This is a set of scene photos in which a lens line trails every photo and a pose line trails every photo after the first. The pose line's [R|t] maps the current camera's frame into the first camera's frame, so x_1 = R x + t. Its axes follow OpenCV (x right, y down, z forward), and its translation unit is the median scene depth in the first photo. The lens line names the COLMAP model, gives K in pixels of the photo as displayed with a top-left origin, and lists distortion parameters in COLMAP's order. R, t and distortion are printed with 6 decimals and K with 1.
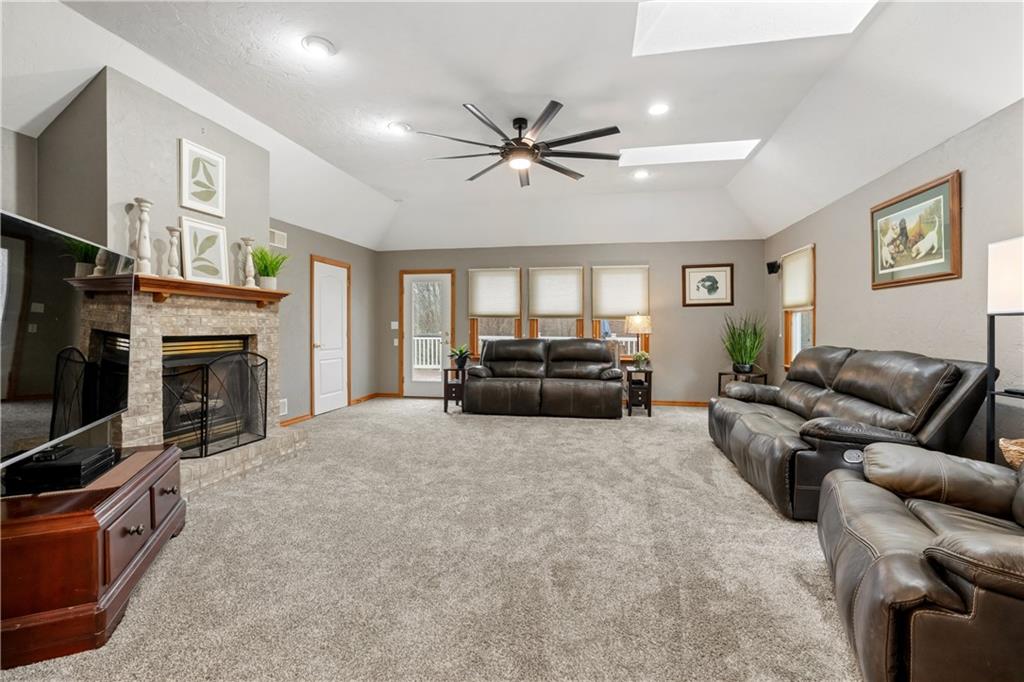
lens RADIAL K [[482.6, 0, 511.9], [0, 482.6, 327.2], [0, 0, 1]] dist [-0.000012, 0.000131]
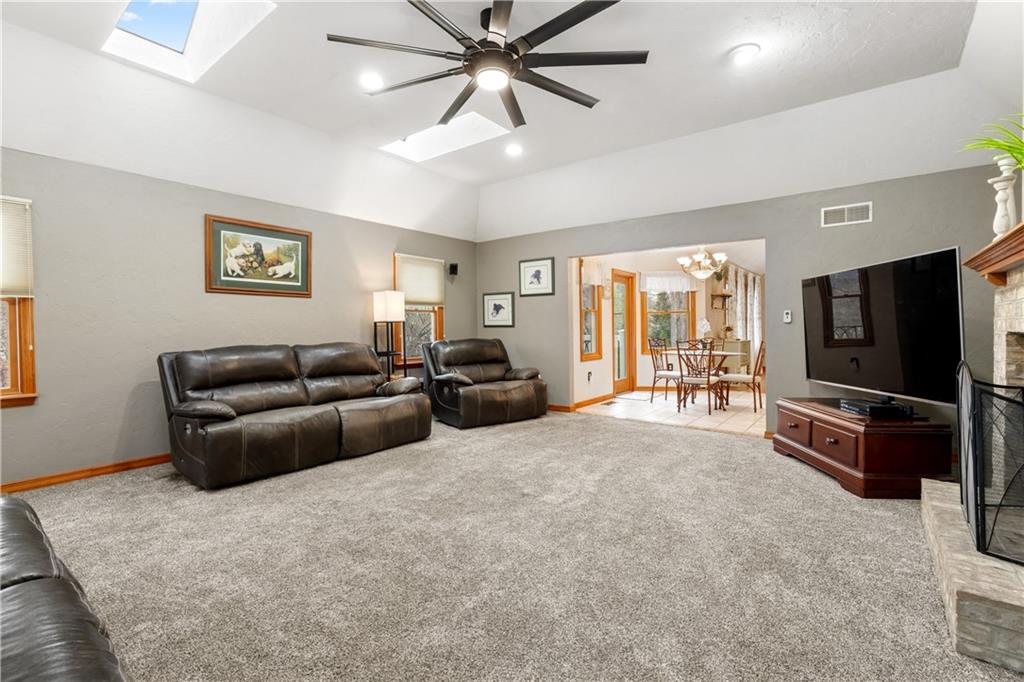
lens RADIAL K [[461.4, 0, 514.7], [0, 461.4, 336.5], [0, 0, 1]] dist [-0.000470, 0.000560]
pose [[-0.892107, -0.002646, 0.451817, -0.348119], [0.004423, 0.999884, 0.014588, 0.008961], [-0.451803, 0.015012, -0.891991, 1.804566]]
